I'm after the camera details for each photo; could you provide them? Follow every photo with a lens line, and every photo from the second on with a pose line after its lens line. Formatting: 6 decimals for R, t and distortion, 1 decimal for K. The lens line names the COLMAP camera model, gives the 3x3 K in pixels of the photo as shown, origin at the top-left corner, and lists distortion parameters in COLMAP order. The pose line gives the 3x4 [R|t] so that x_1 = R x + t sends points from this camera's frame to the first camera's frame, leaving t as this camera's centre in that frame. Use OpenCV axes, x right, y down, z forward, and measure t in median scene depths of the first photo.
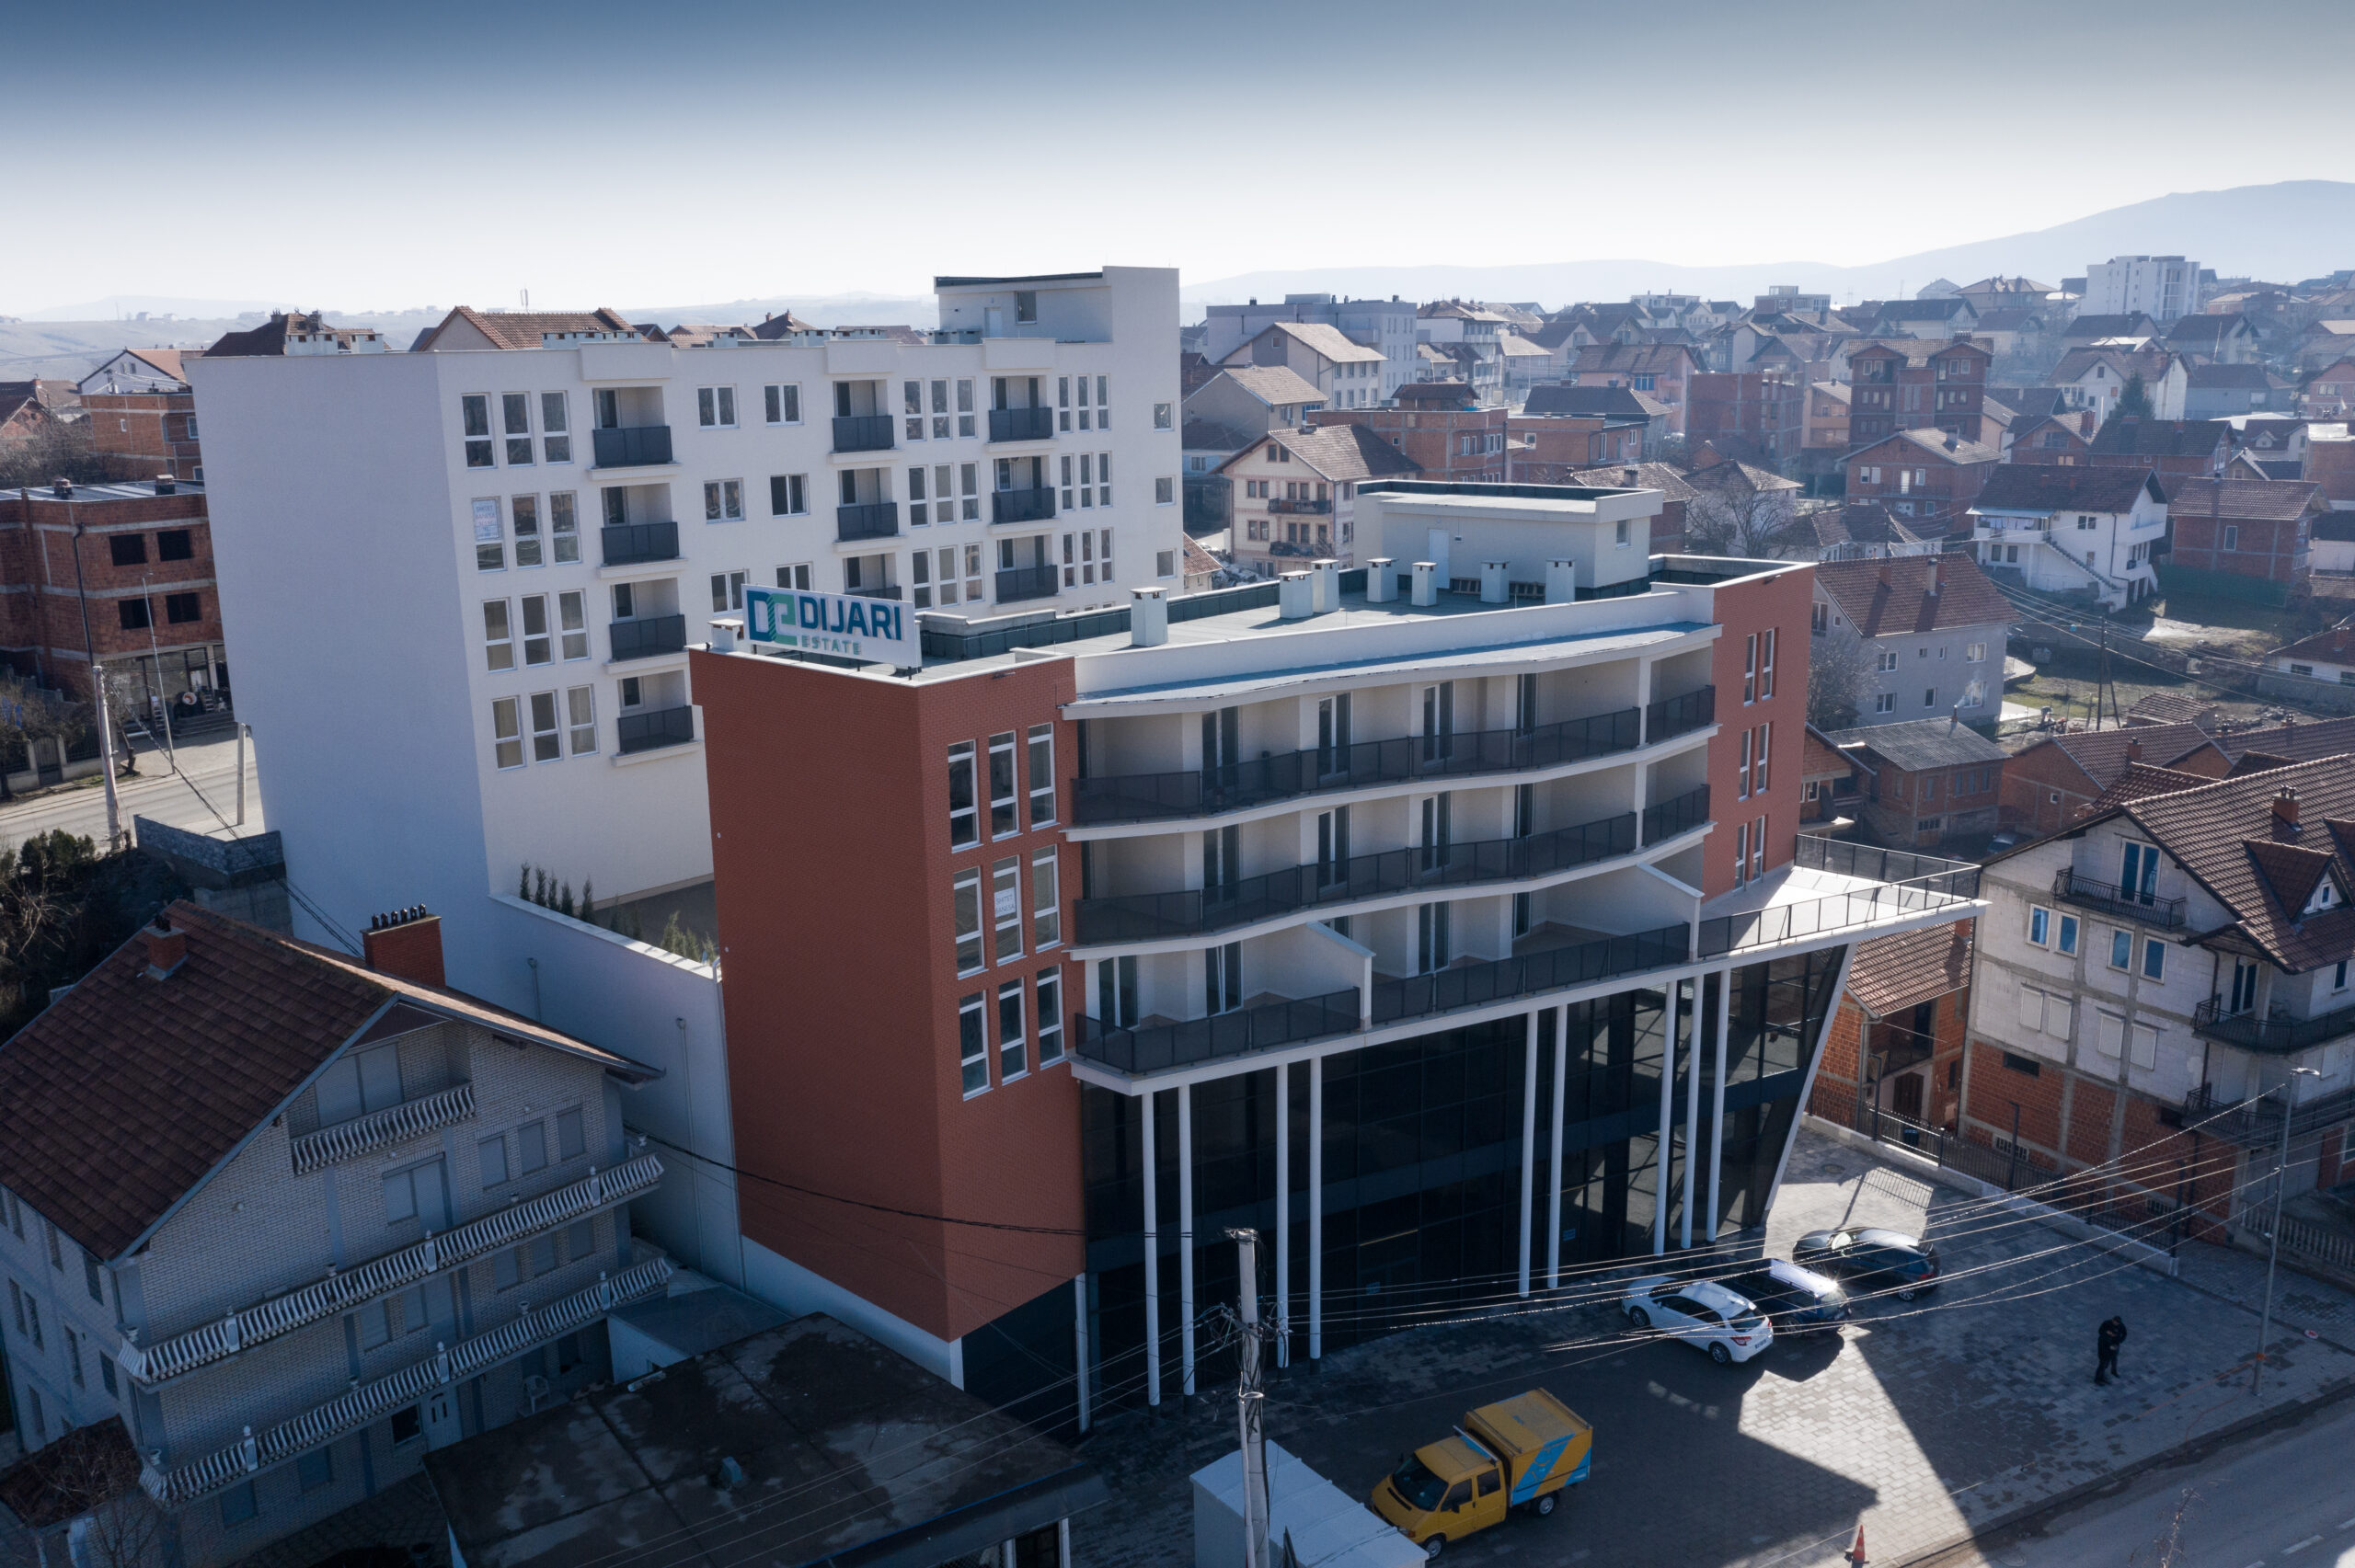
lens RADIAL K [[1903.2, 0, 1177.5], [0, 1903.2, 784.0], [0, 0, 1]] dist [-0.009206, -0.004845]
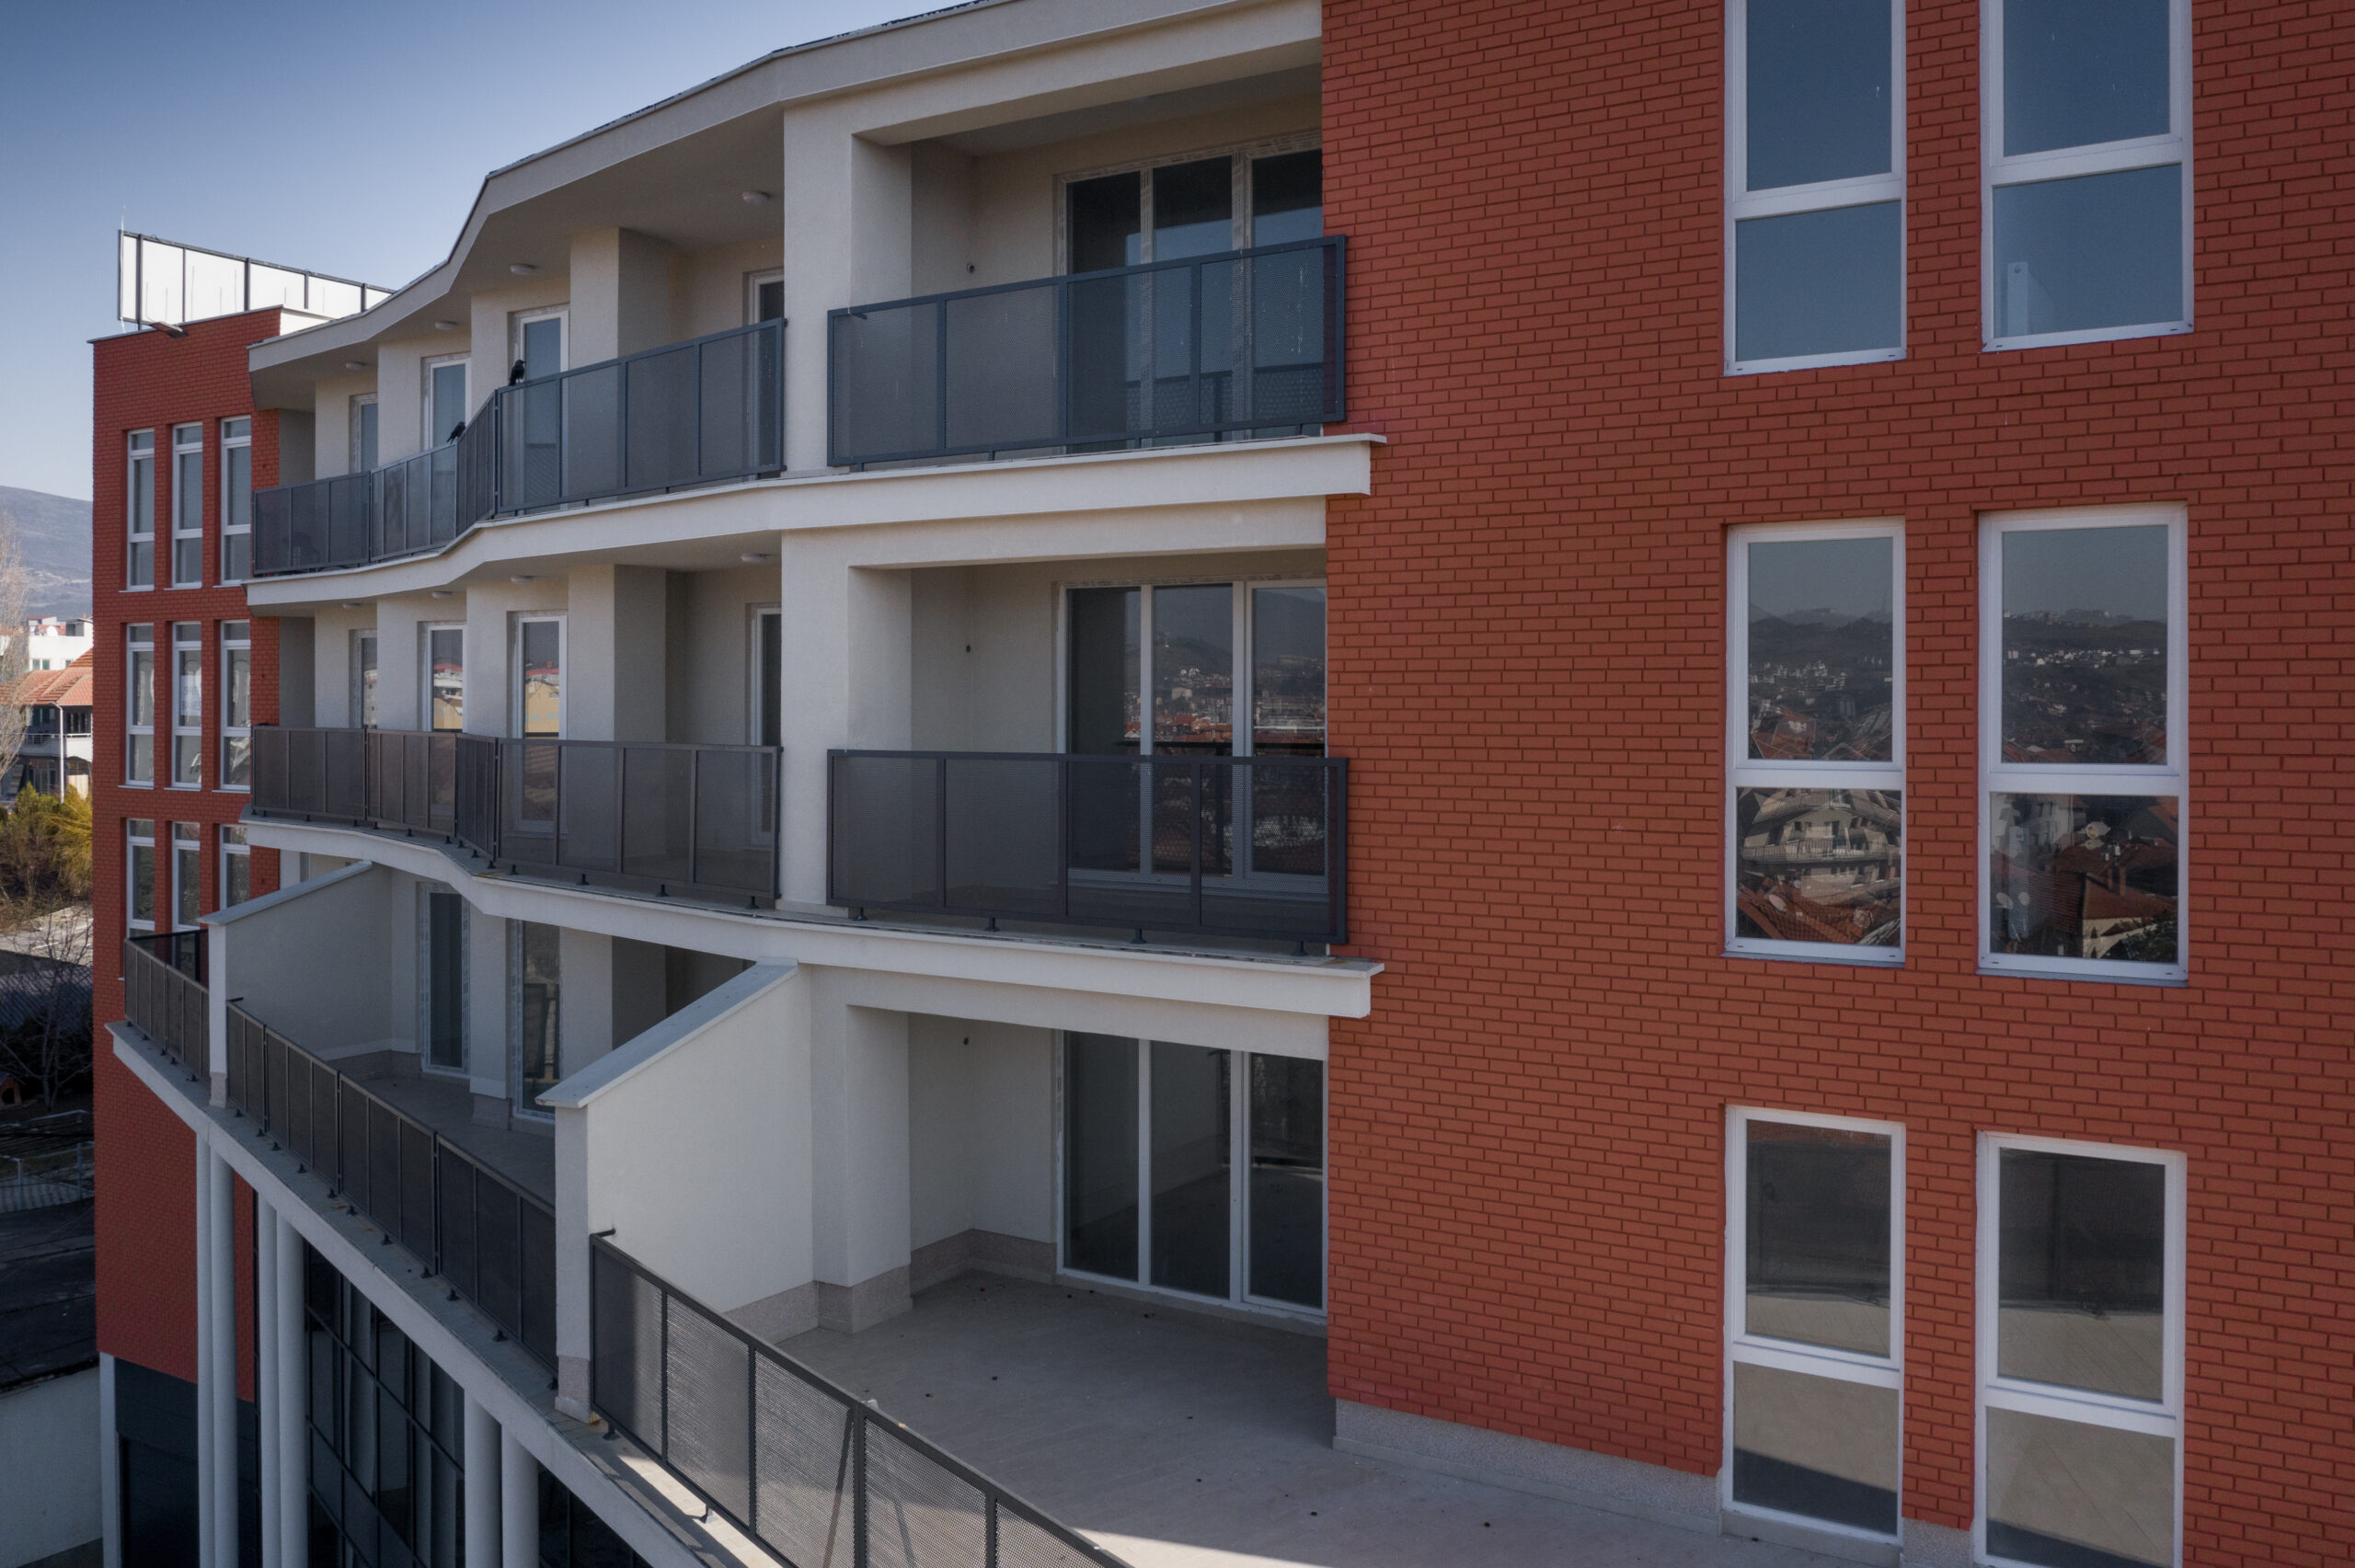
lens RADIAL K [[1941.7, 0, 1126.6], [0, 1941.7, 719.6], [0, 0, 1]] dist [-0.008488, -0.003914]
pose [[0.141152, 0.023404, -0.989711, 0.479682], [-0.227261, 0.973789, -0.009385, 0.004155], [0.963550, 0.226248, 0.142771, 0.967624]]
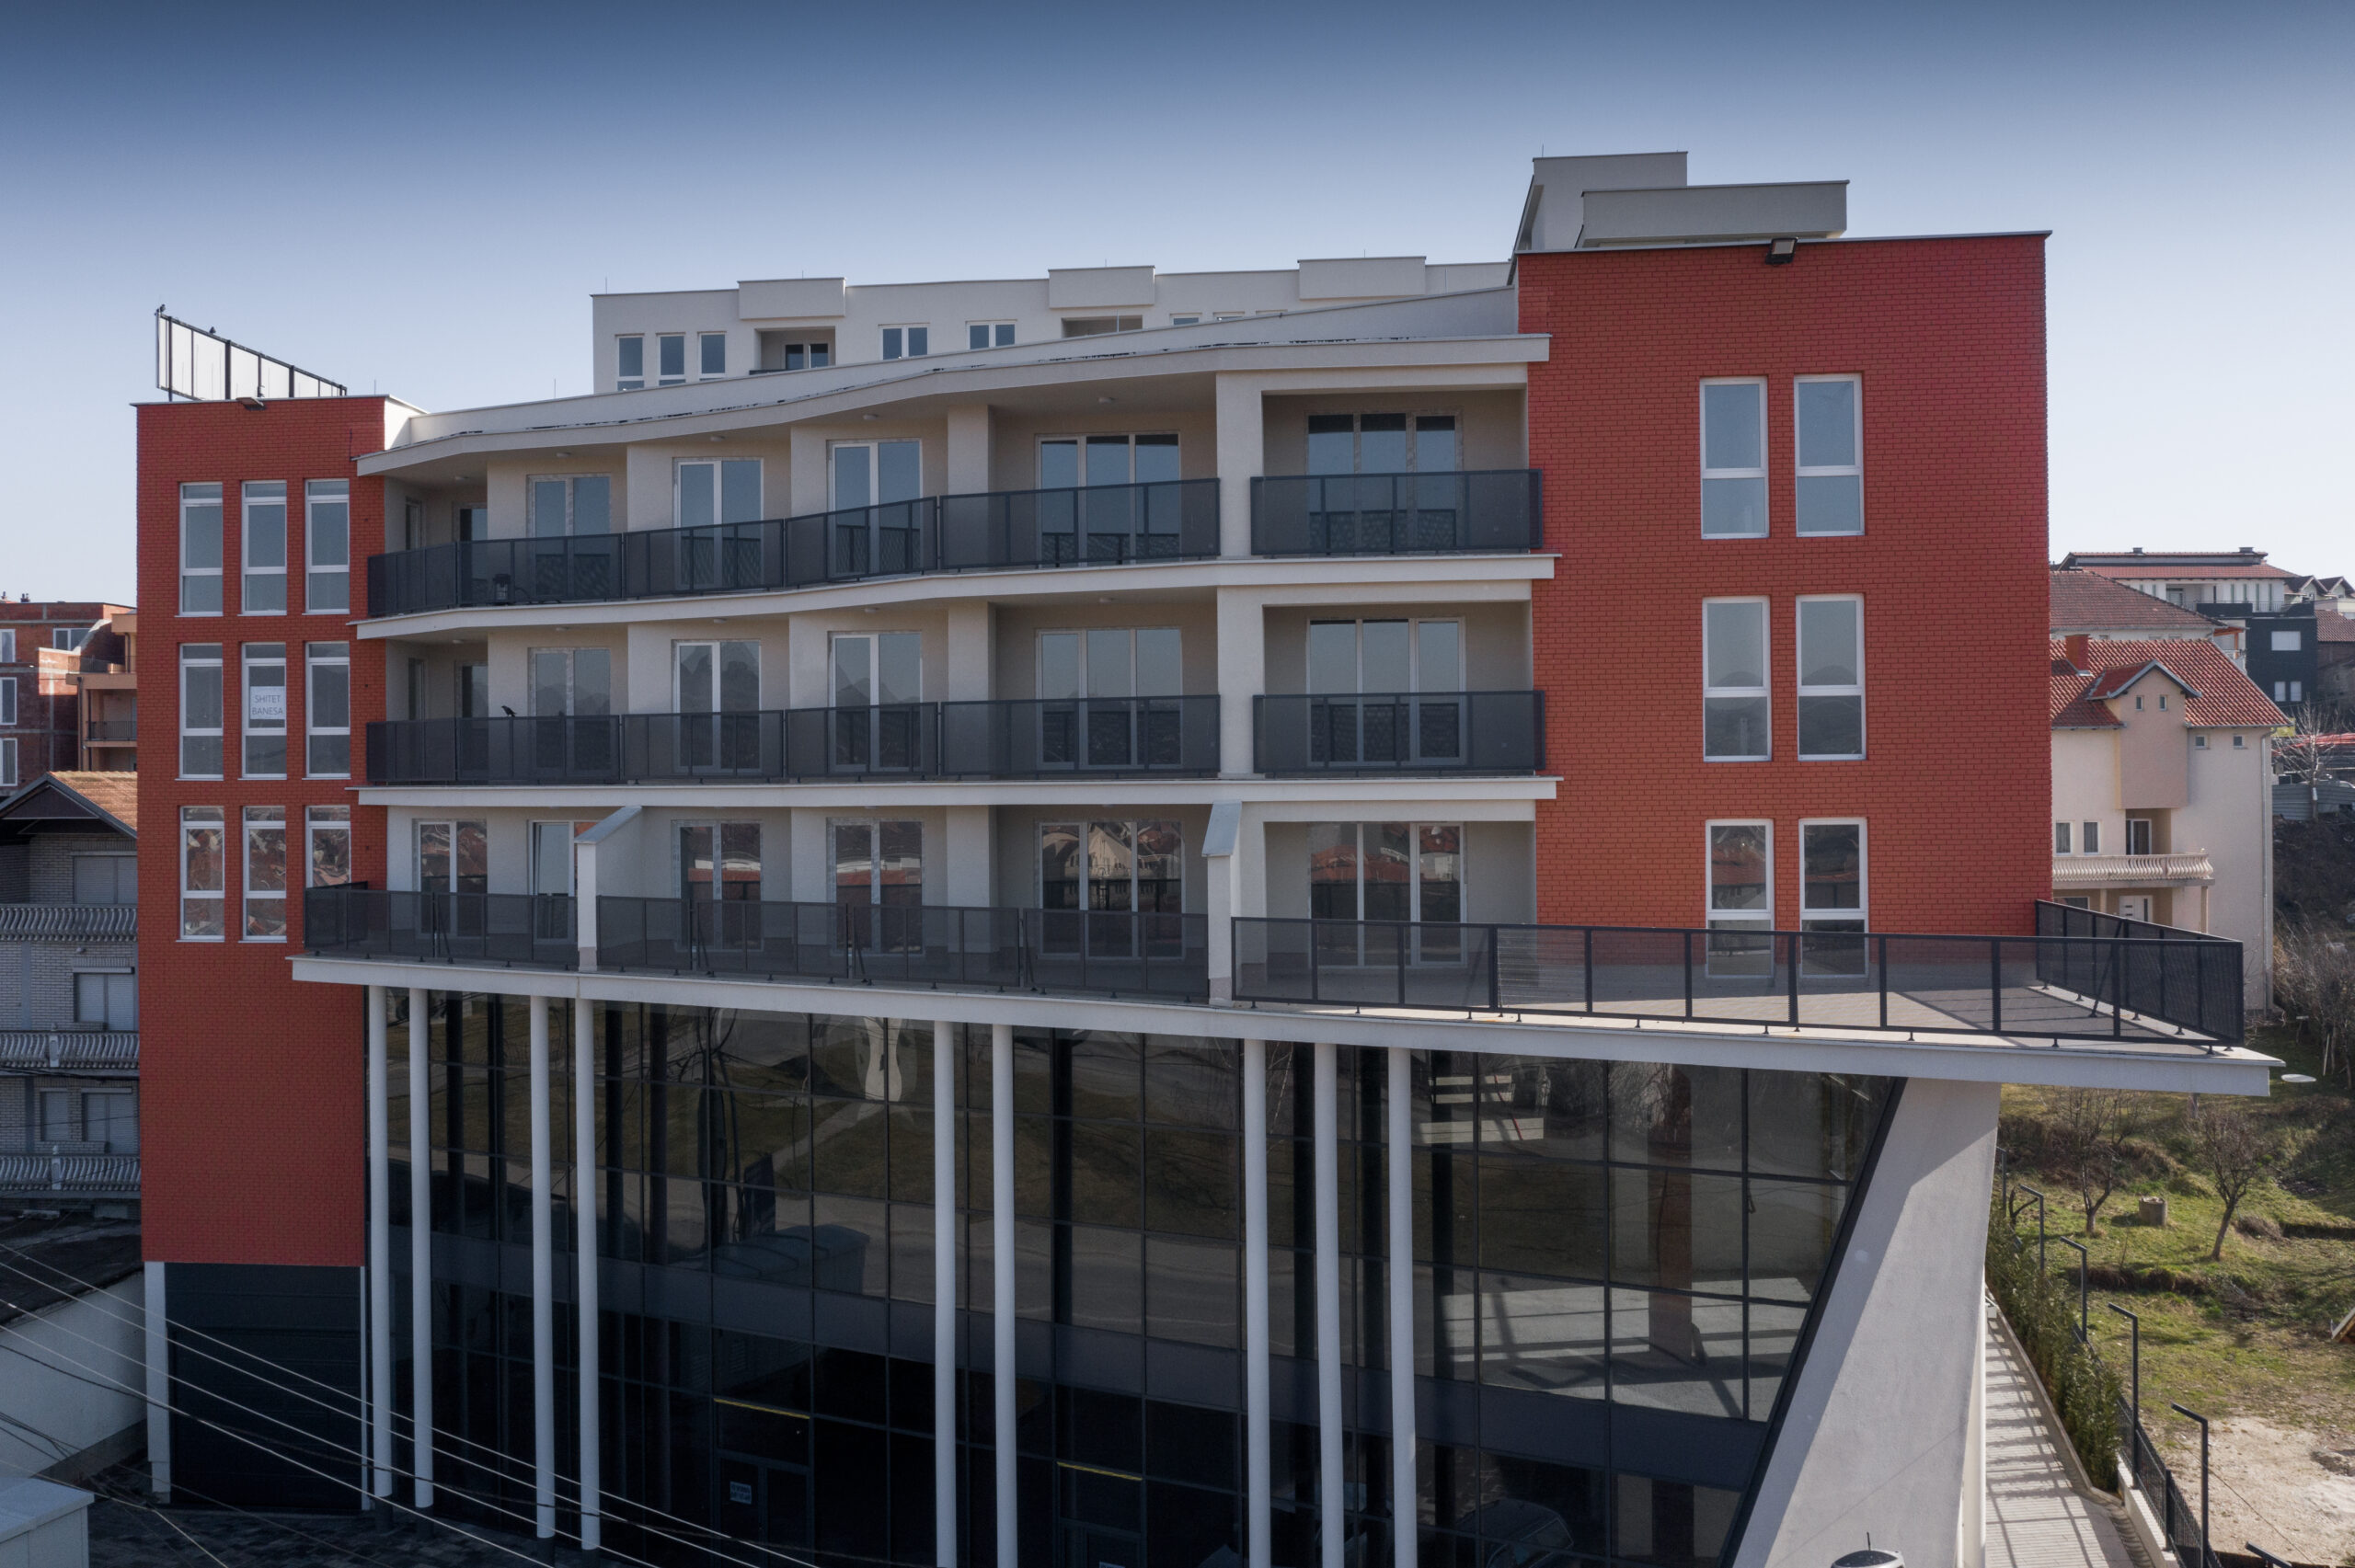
lens RADIAL K [[1903.2, 0, 1177.5], [0, 1903.2, 784.0], [0, 0, 1]] dist [-0.009206, -0.004845]
pose [[0.568325, 0.010475, -0.822737, 0.614629], [-0.186189, 0.975619, -0.116193, 0.093199], [0.801461, 0.219220, 0.556419, 0.696105]]
